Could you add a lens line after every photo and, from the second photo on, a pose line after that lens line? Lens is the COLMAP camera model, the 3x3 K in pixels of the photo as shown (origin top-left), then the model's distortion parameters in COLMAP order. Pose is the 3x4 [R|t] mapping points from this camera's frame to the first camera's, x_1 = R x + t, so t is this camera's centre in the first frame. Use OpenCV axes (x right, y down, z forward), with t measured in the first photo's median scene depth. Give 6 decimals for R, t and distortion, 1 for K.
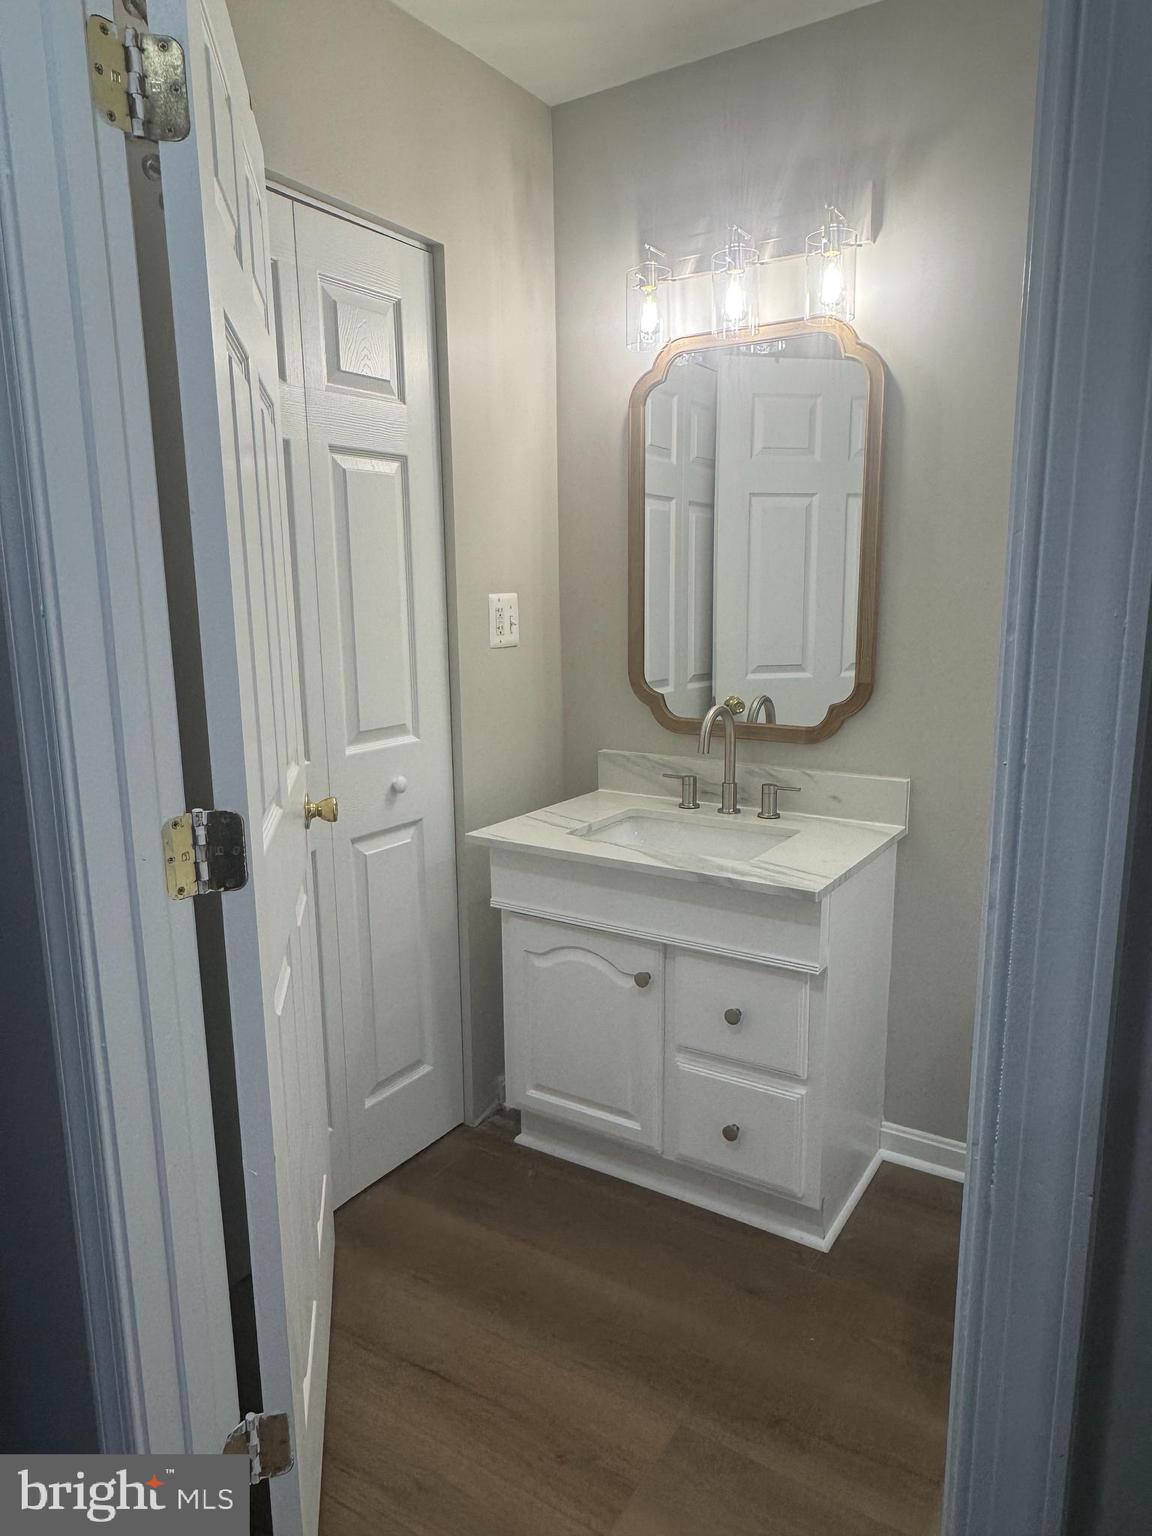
lens RADIAL K [[1000.2, 0, 578.0], [0, 1000.2, 774.2], [0, 0, 1]] dist [-0.002920, 0.000684]
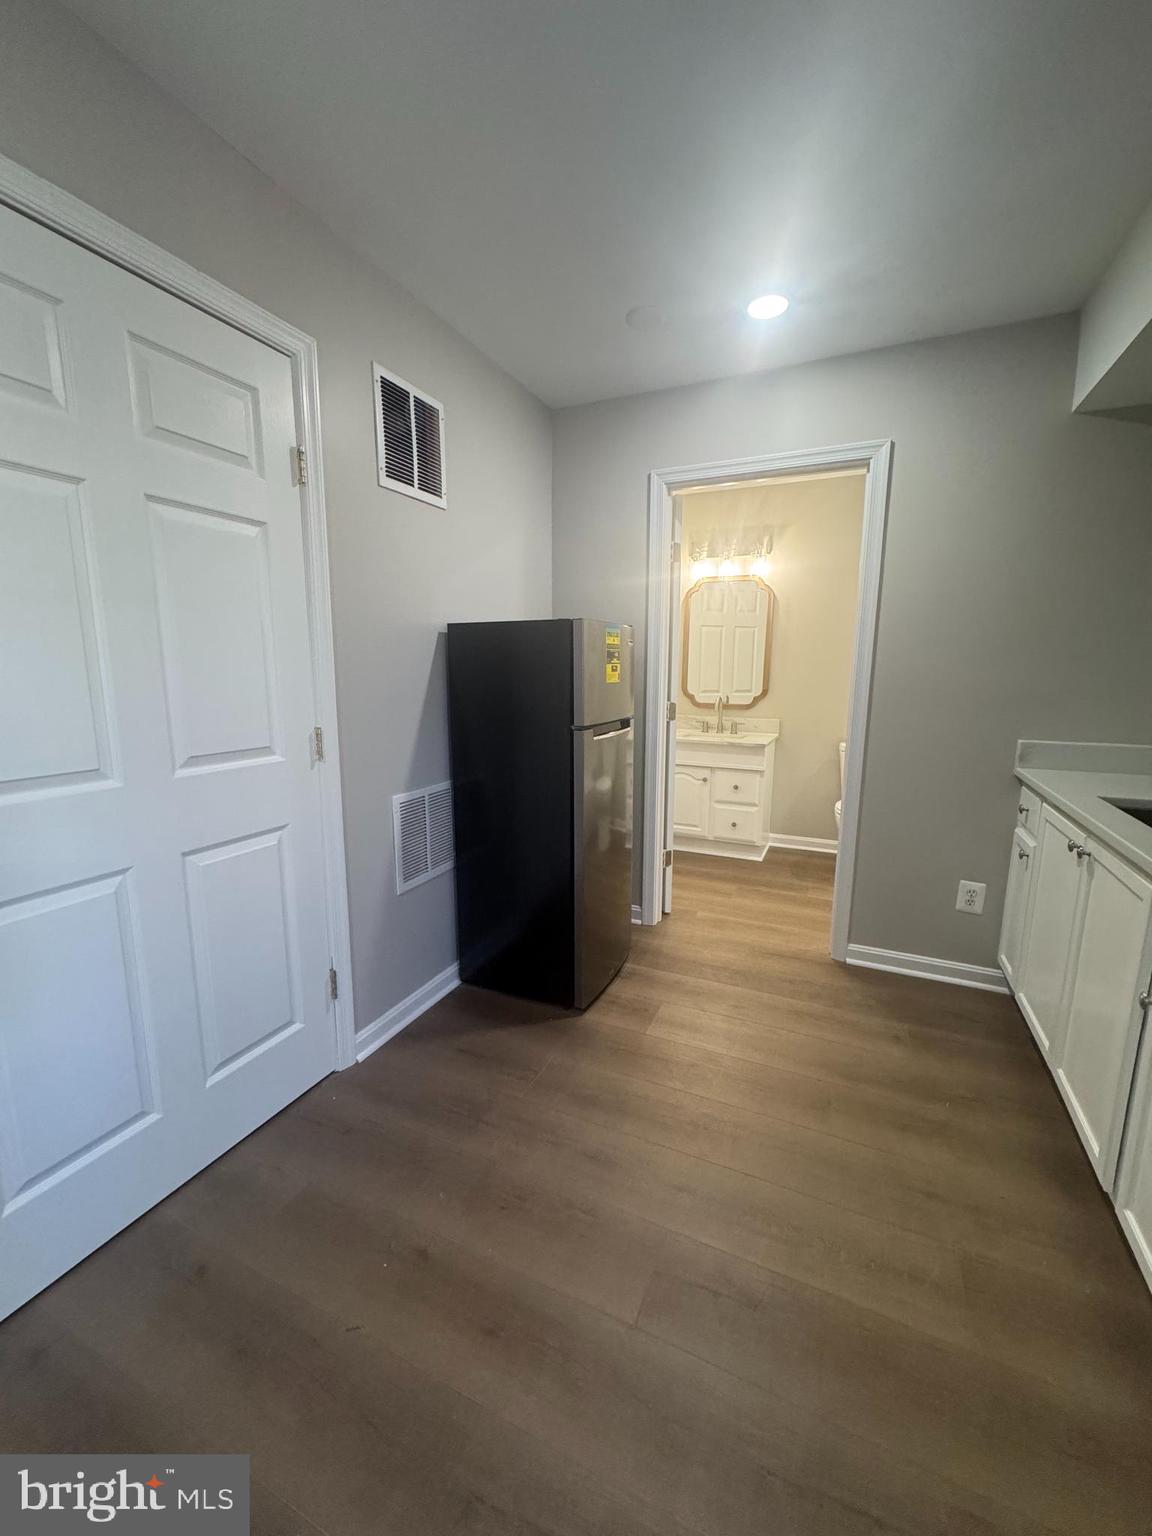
lens RADIAL K [[608.9, 0, 571.7], [0, 608.9, 773.0], [0, 0, 1]] dist [0.000036, -0.000026]
pose [[0.991418, -0.012174, 0.130166, -0.616126], [0.013638, 0.999853, -0.010365, 0.198701], [-0.130020, 0.012051, 0.991438, -0.887549]]
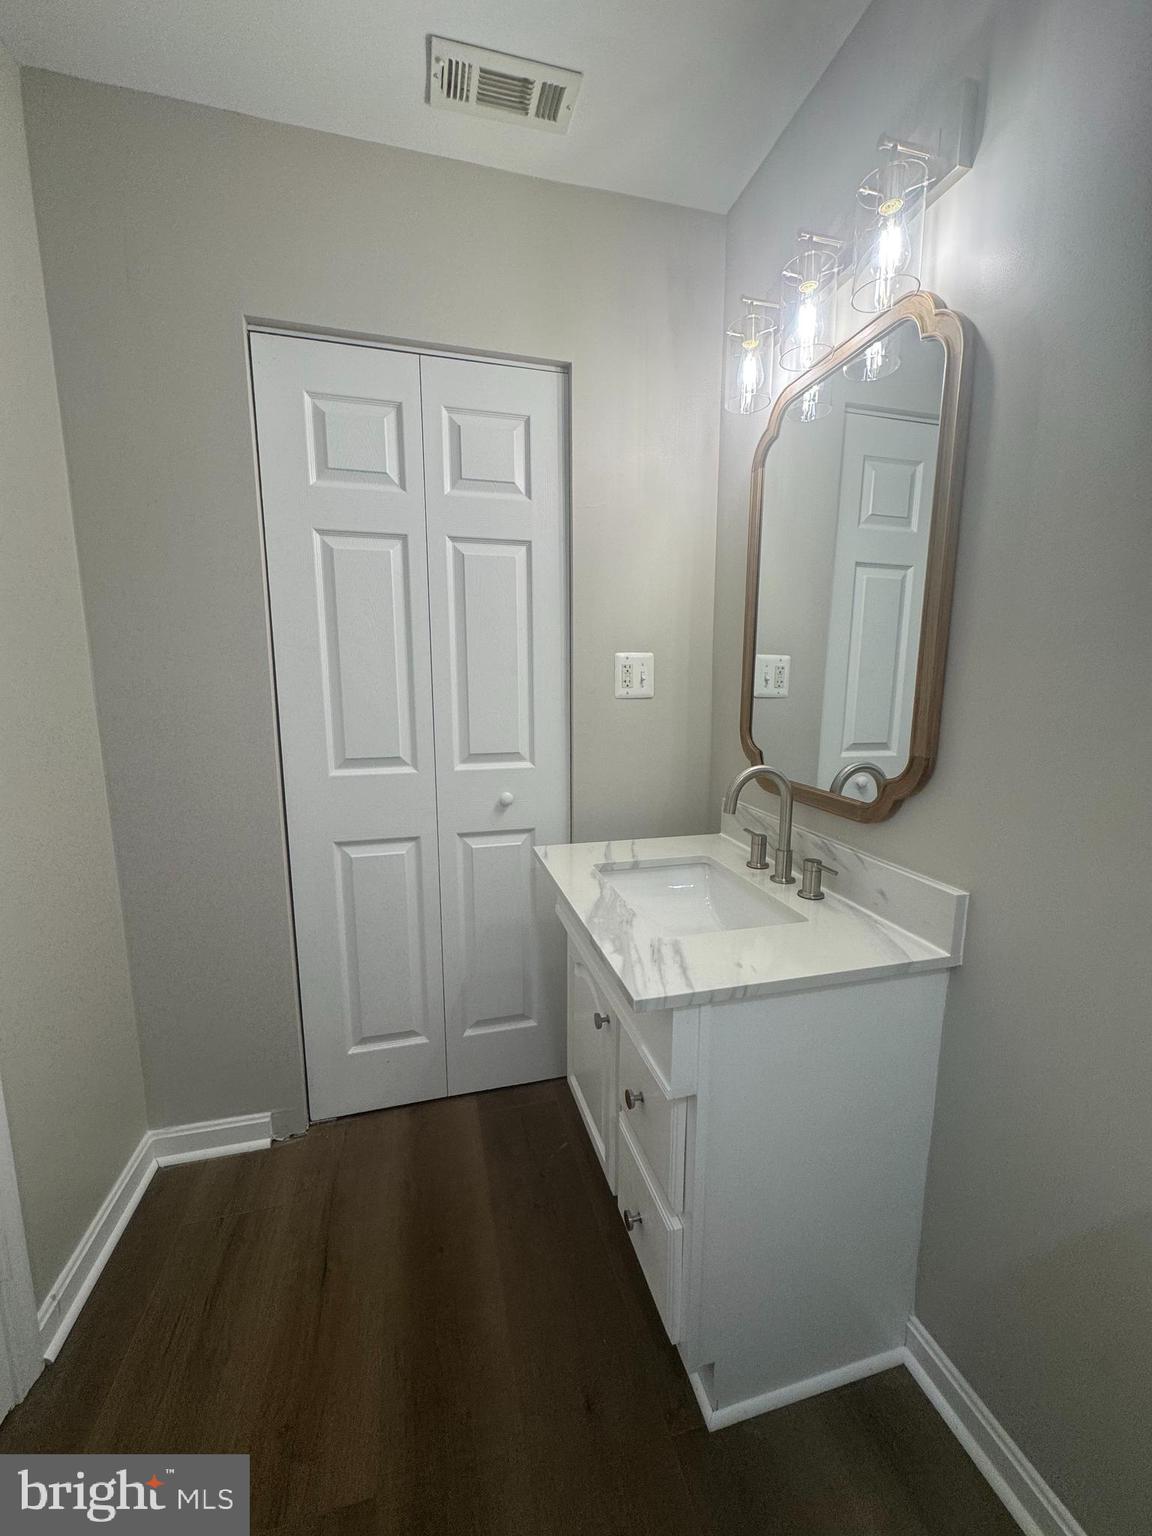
lens RADIAL K [[613.5, 0, 584.5], [0, 613.5, 770.6], [0, 0, 1]] dist [0.000741, 0.000009]
pose [[0.744868, 0.114281, -0.657351, 0.437908], [-0.132710, 0.990913, 0.021893, -0.059989], [0.653880, 0.070930, 0.753266, 0.501526]]
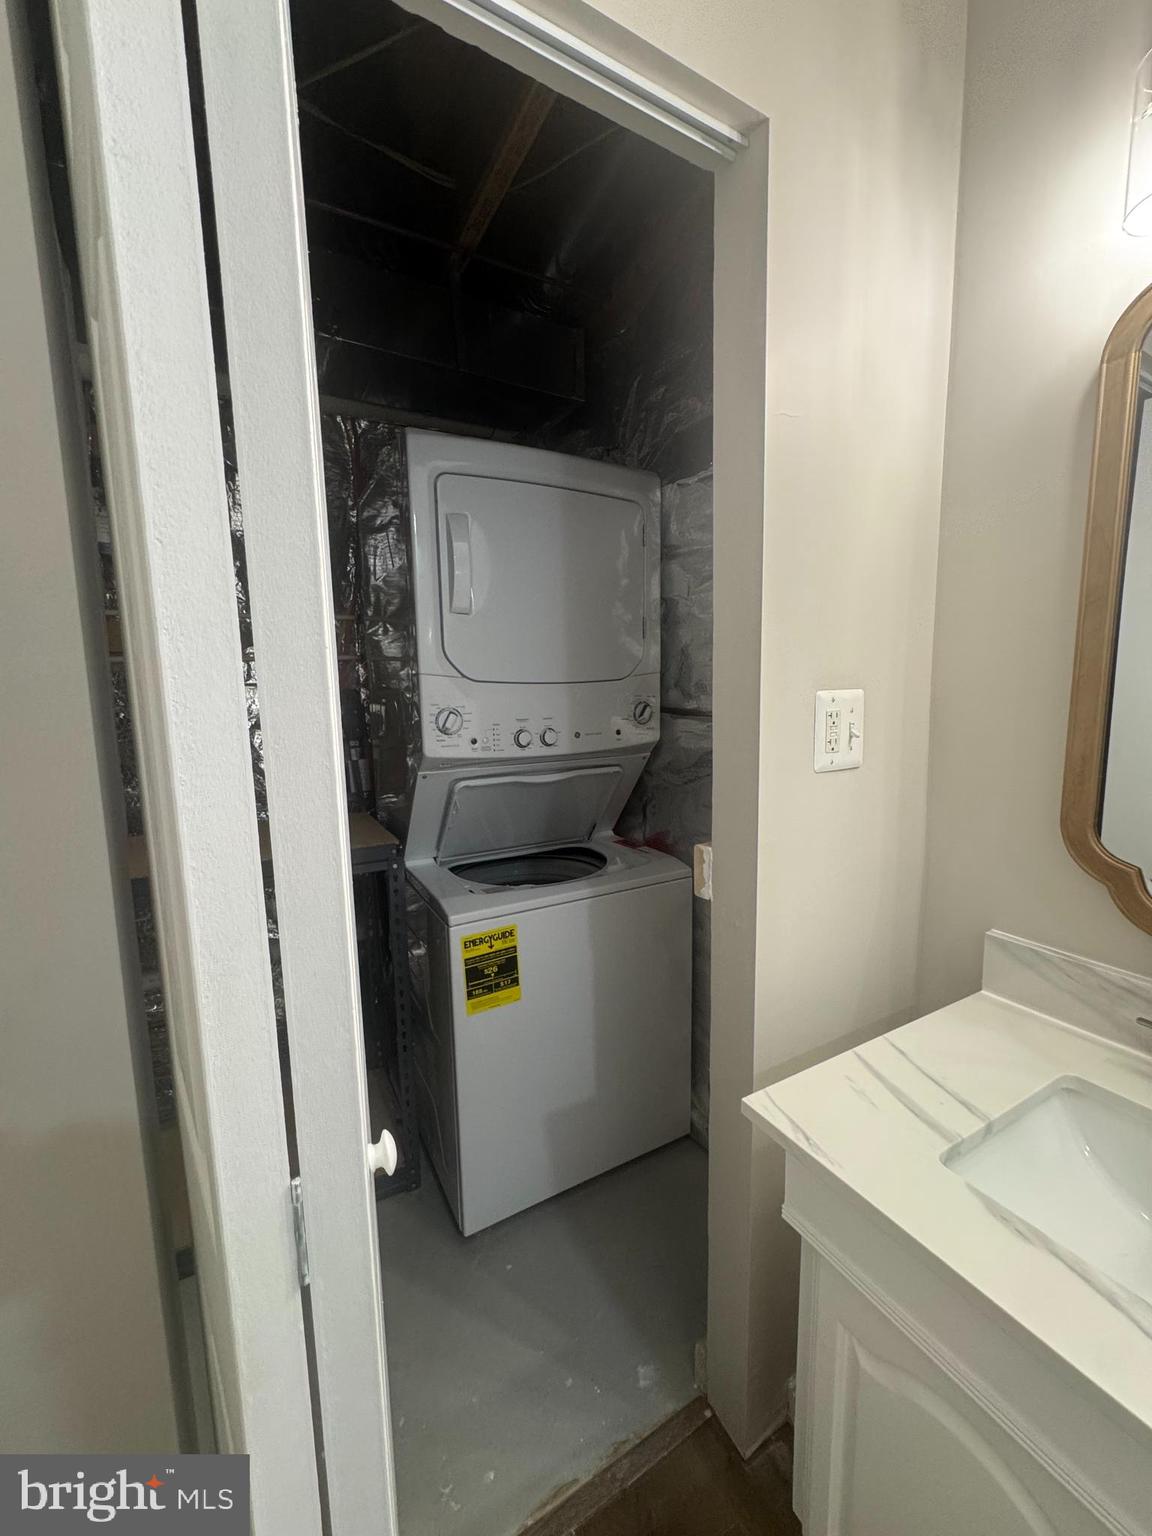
lens RADIAL K [[609.7, 0, 580.6], [0, 609.7, 771.1], [0, 0, 1]] dist [-0.002595, -0.000146]
pose [[0.886318, 0.056921, -0.459565, -0.045979], [-0.078132, 0.996570, -0.027252, -0.120703], [0.456438, 0.060060, 0.887726, 0.665873]]
